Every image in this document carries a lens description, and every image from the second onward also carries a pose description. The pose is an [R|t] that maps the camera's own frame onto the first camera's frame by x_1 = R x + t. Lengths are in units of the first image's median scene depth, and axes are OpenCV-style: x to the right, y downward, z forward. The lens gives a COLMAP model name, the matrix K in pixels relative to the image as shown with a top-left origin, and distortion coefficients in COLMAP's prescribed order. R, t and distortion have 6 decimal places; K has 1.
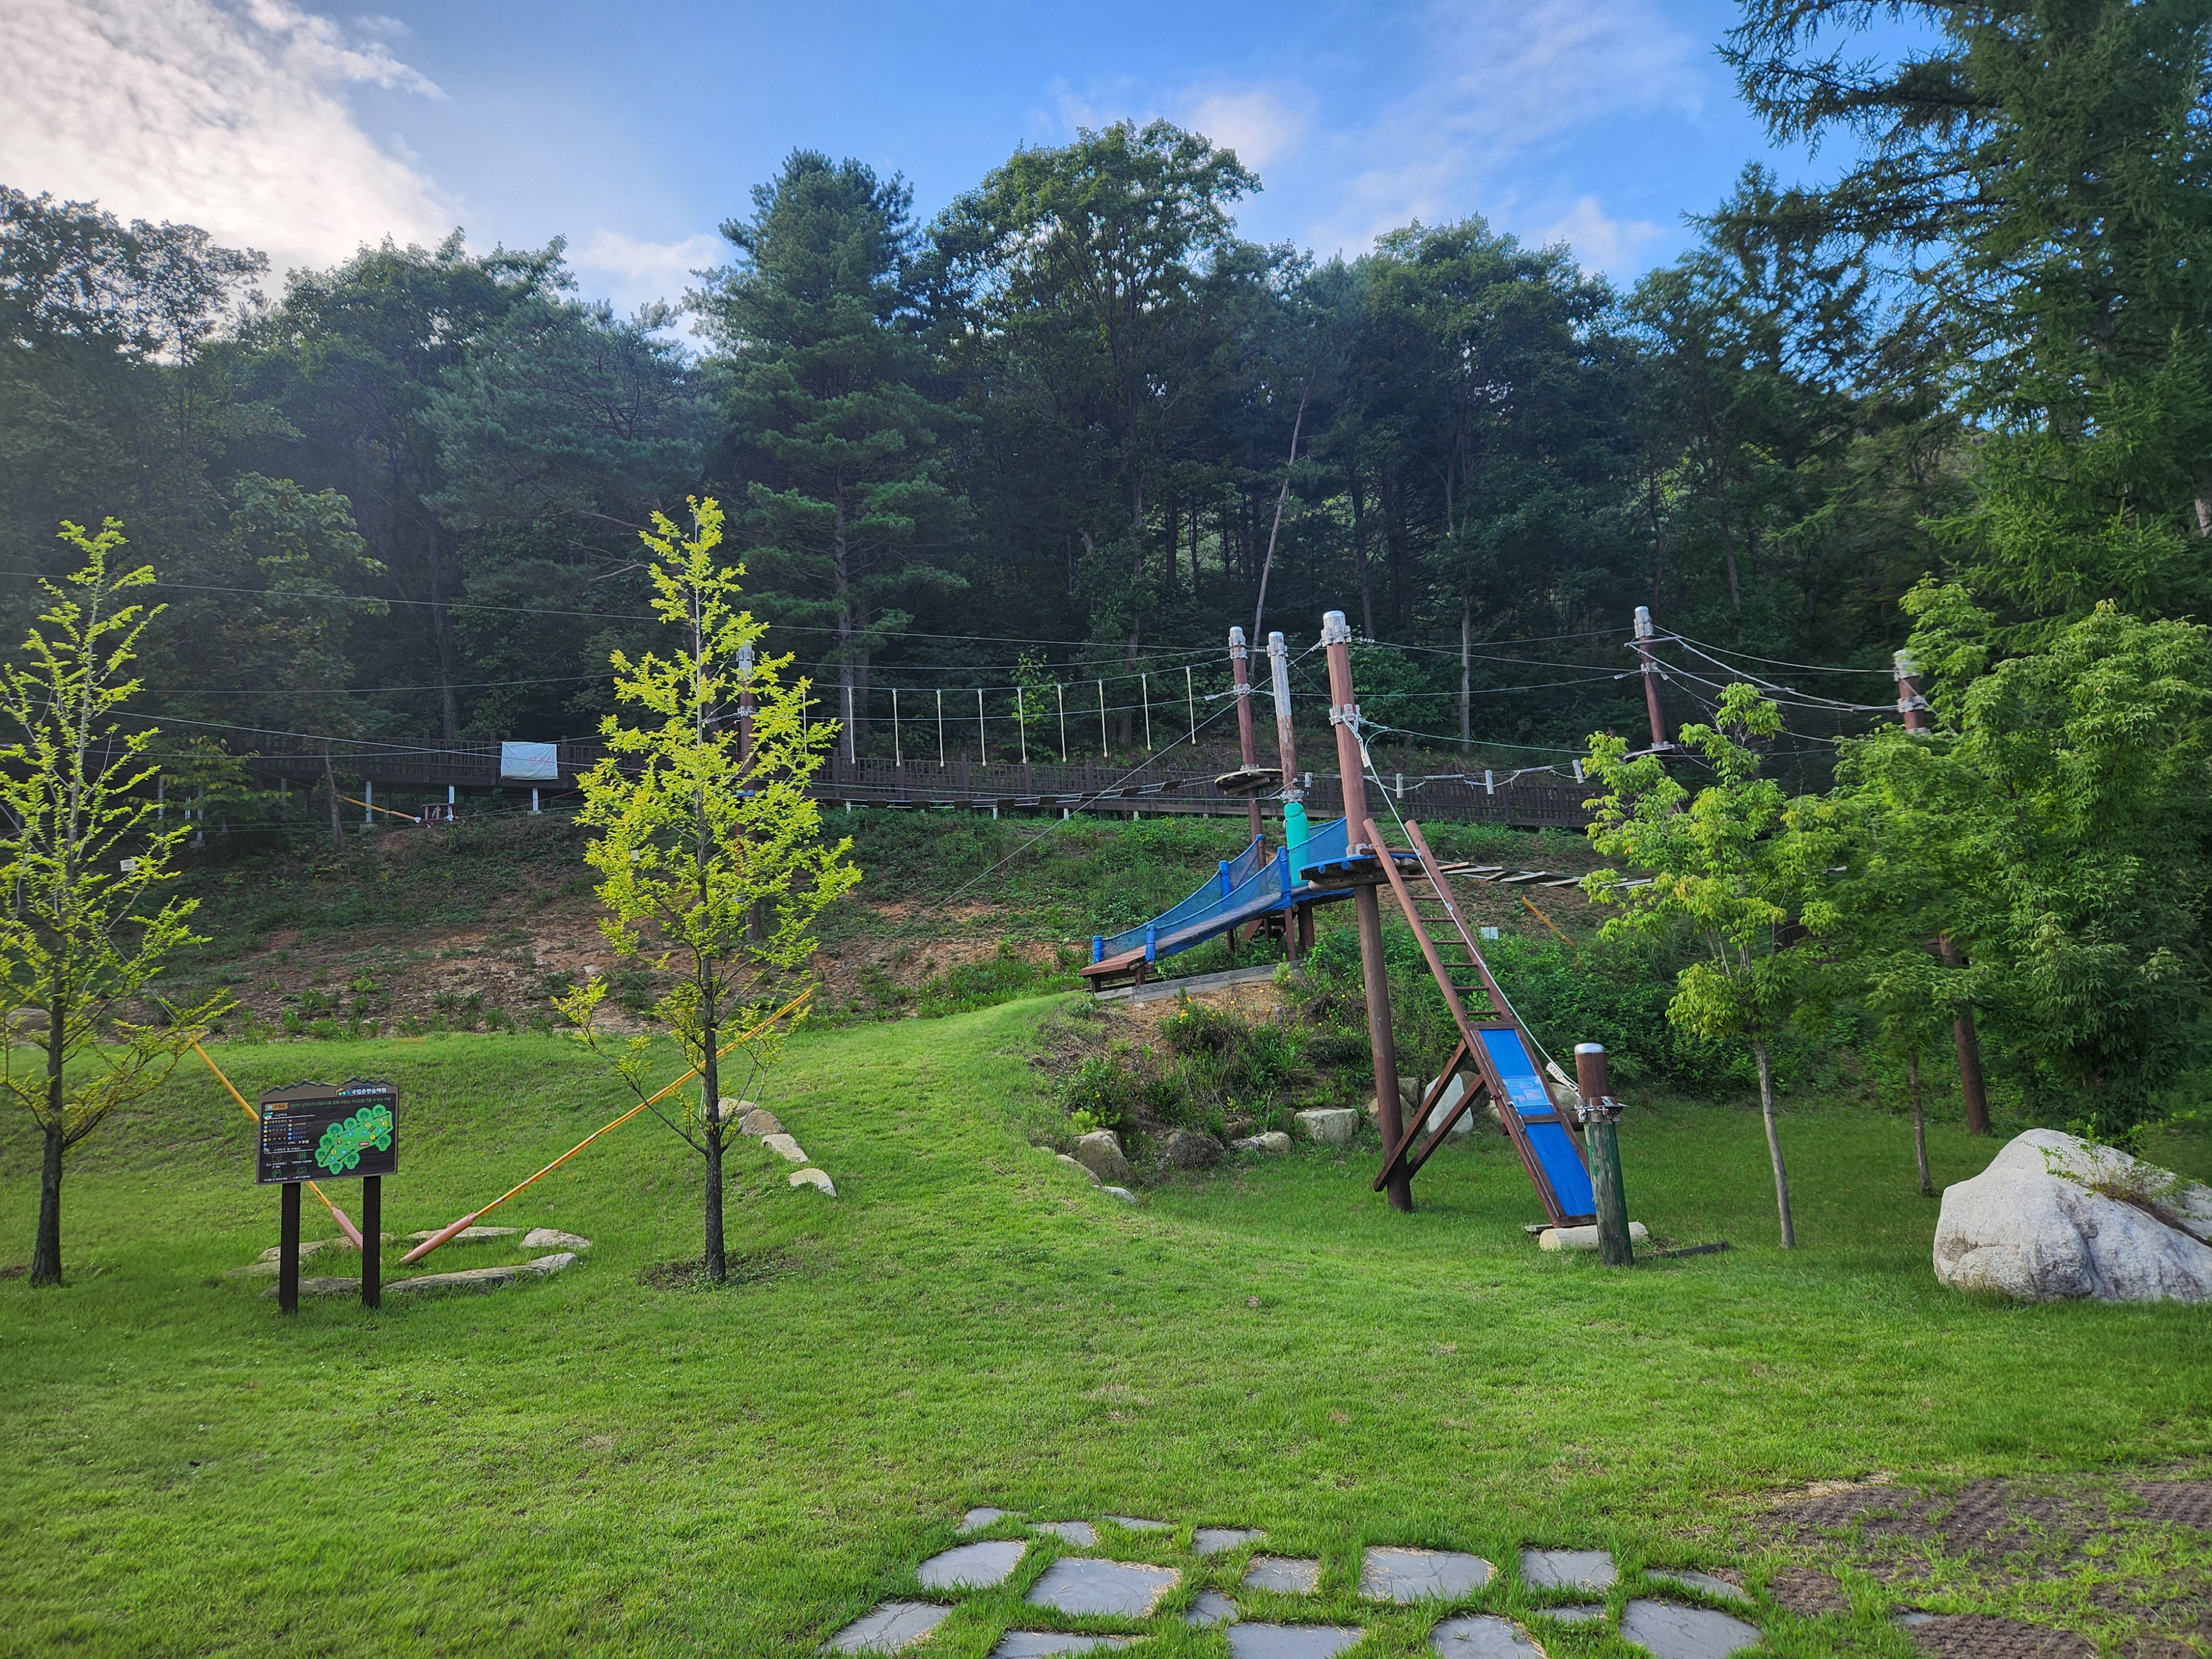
lens RADIAL K [[1473.0, 0, 1097.6], [0, 1473.0, 812.3], [0, 0, 1]] dist [0.061942, -0.052575]
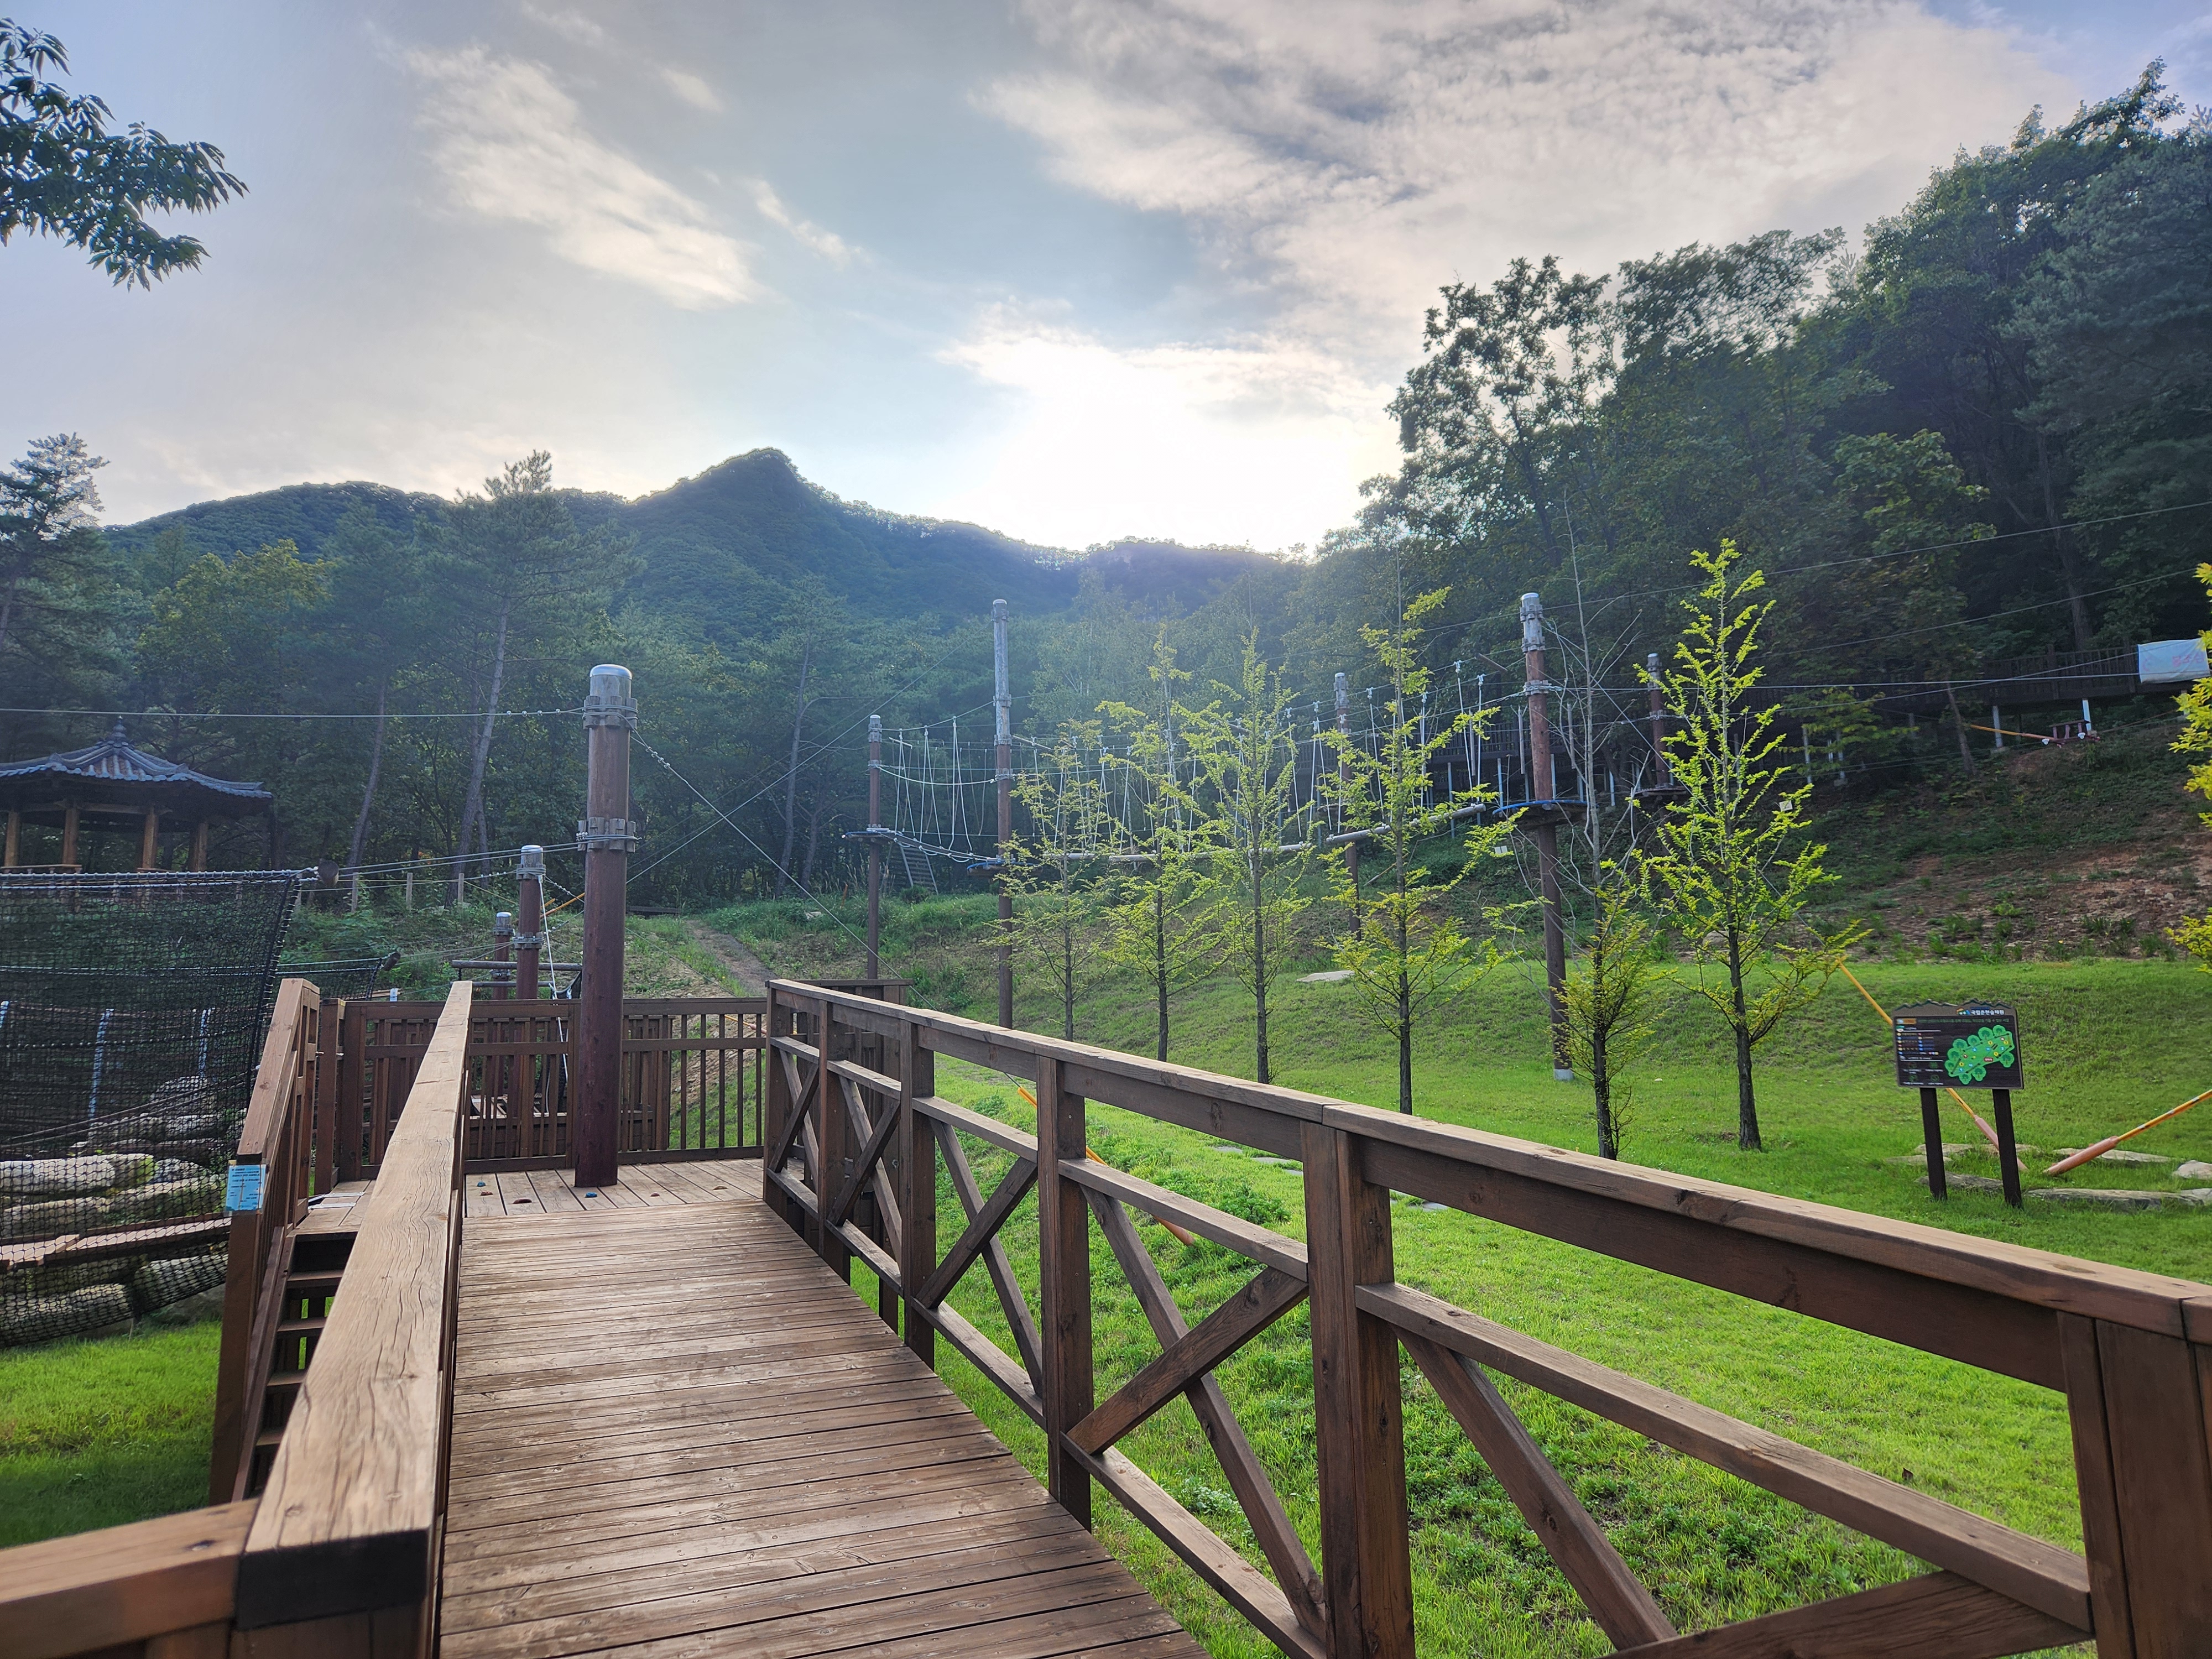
lens RADIAL K [[1473.0, 0, 1097.6], [0, 1473.0, 812.3], [0, 0, 1]] dist [0.061942, -0.052575]
pose [[0.524510, -0.066794, -0.848780, 0.074046], [0.113700, 0.993484, -0.007920, -0.016925], [0.843778, -0.092352, 0.528686, -0.081691]]
